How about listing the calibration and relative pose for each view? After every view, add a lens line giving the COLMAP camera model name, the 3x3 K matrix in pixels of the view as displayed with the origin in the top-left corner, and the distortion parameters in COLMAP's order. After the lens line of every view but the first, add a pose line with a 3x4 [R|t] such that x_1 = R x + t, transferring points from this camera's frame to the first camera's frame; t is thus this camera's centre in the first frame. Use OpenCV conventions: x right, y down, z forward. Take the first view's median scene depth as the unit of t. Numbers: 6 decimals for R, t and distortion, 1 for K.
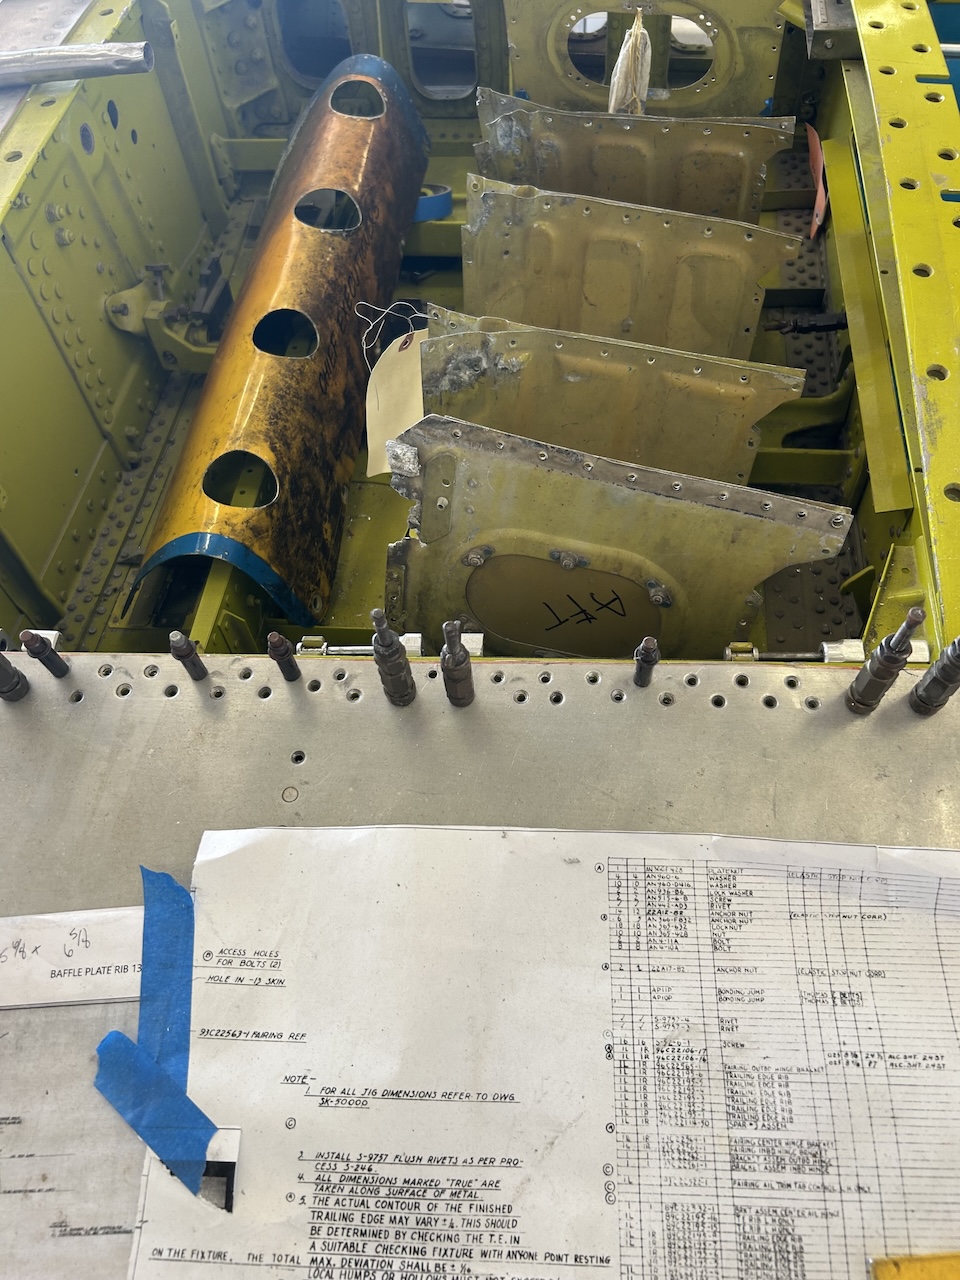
lens RADIAL K [[971.8, 0, 483.6], [0, 971.8, 635.7], [0, 0, 1]] dist [0.032370, -0.034901]
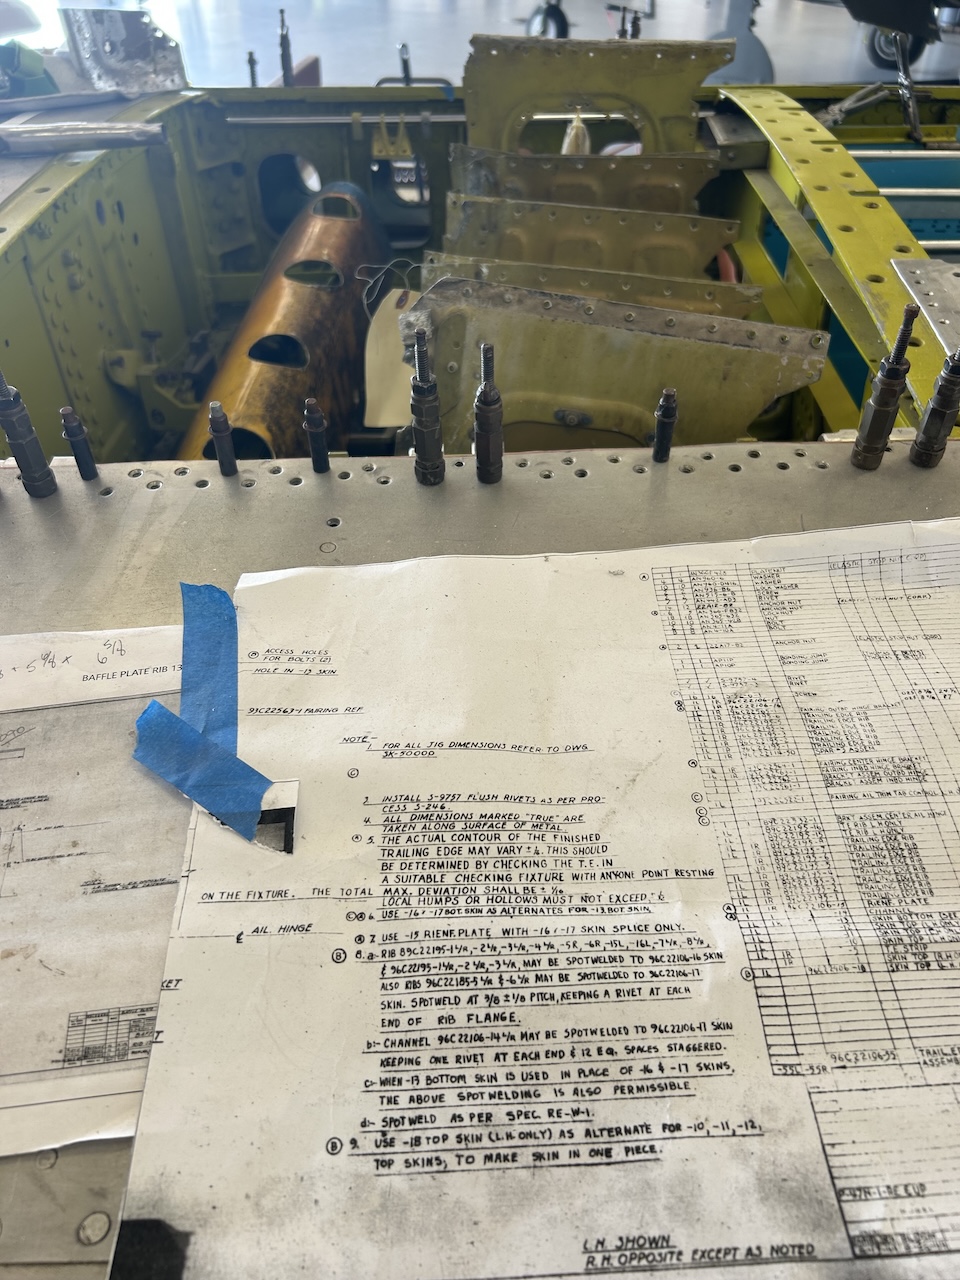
lens RADIAL K [[971.8, 0, 471.5], [0, 971.8, 640.9], [0, 0, 1]] dist [0.032370, -0.034901]
pose [[0.997201, -0.025603, 0.070245, -0.133648], [0.044654, 0.957508, -0.284928, 0.588633], [-0.059965, 0.287267, 0.955972, 0.070185]]
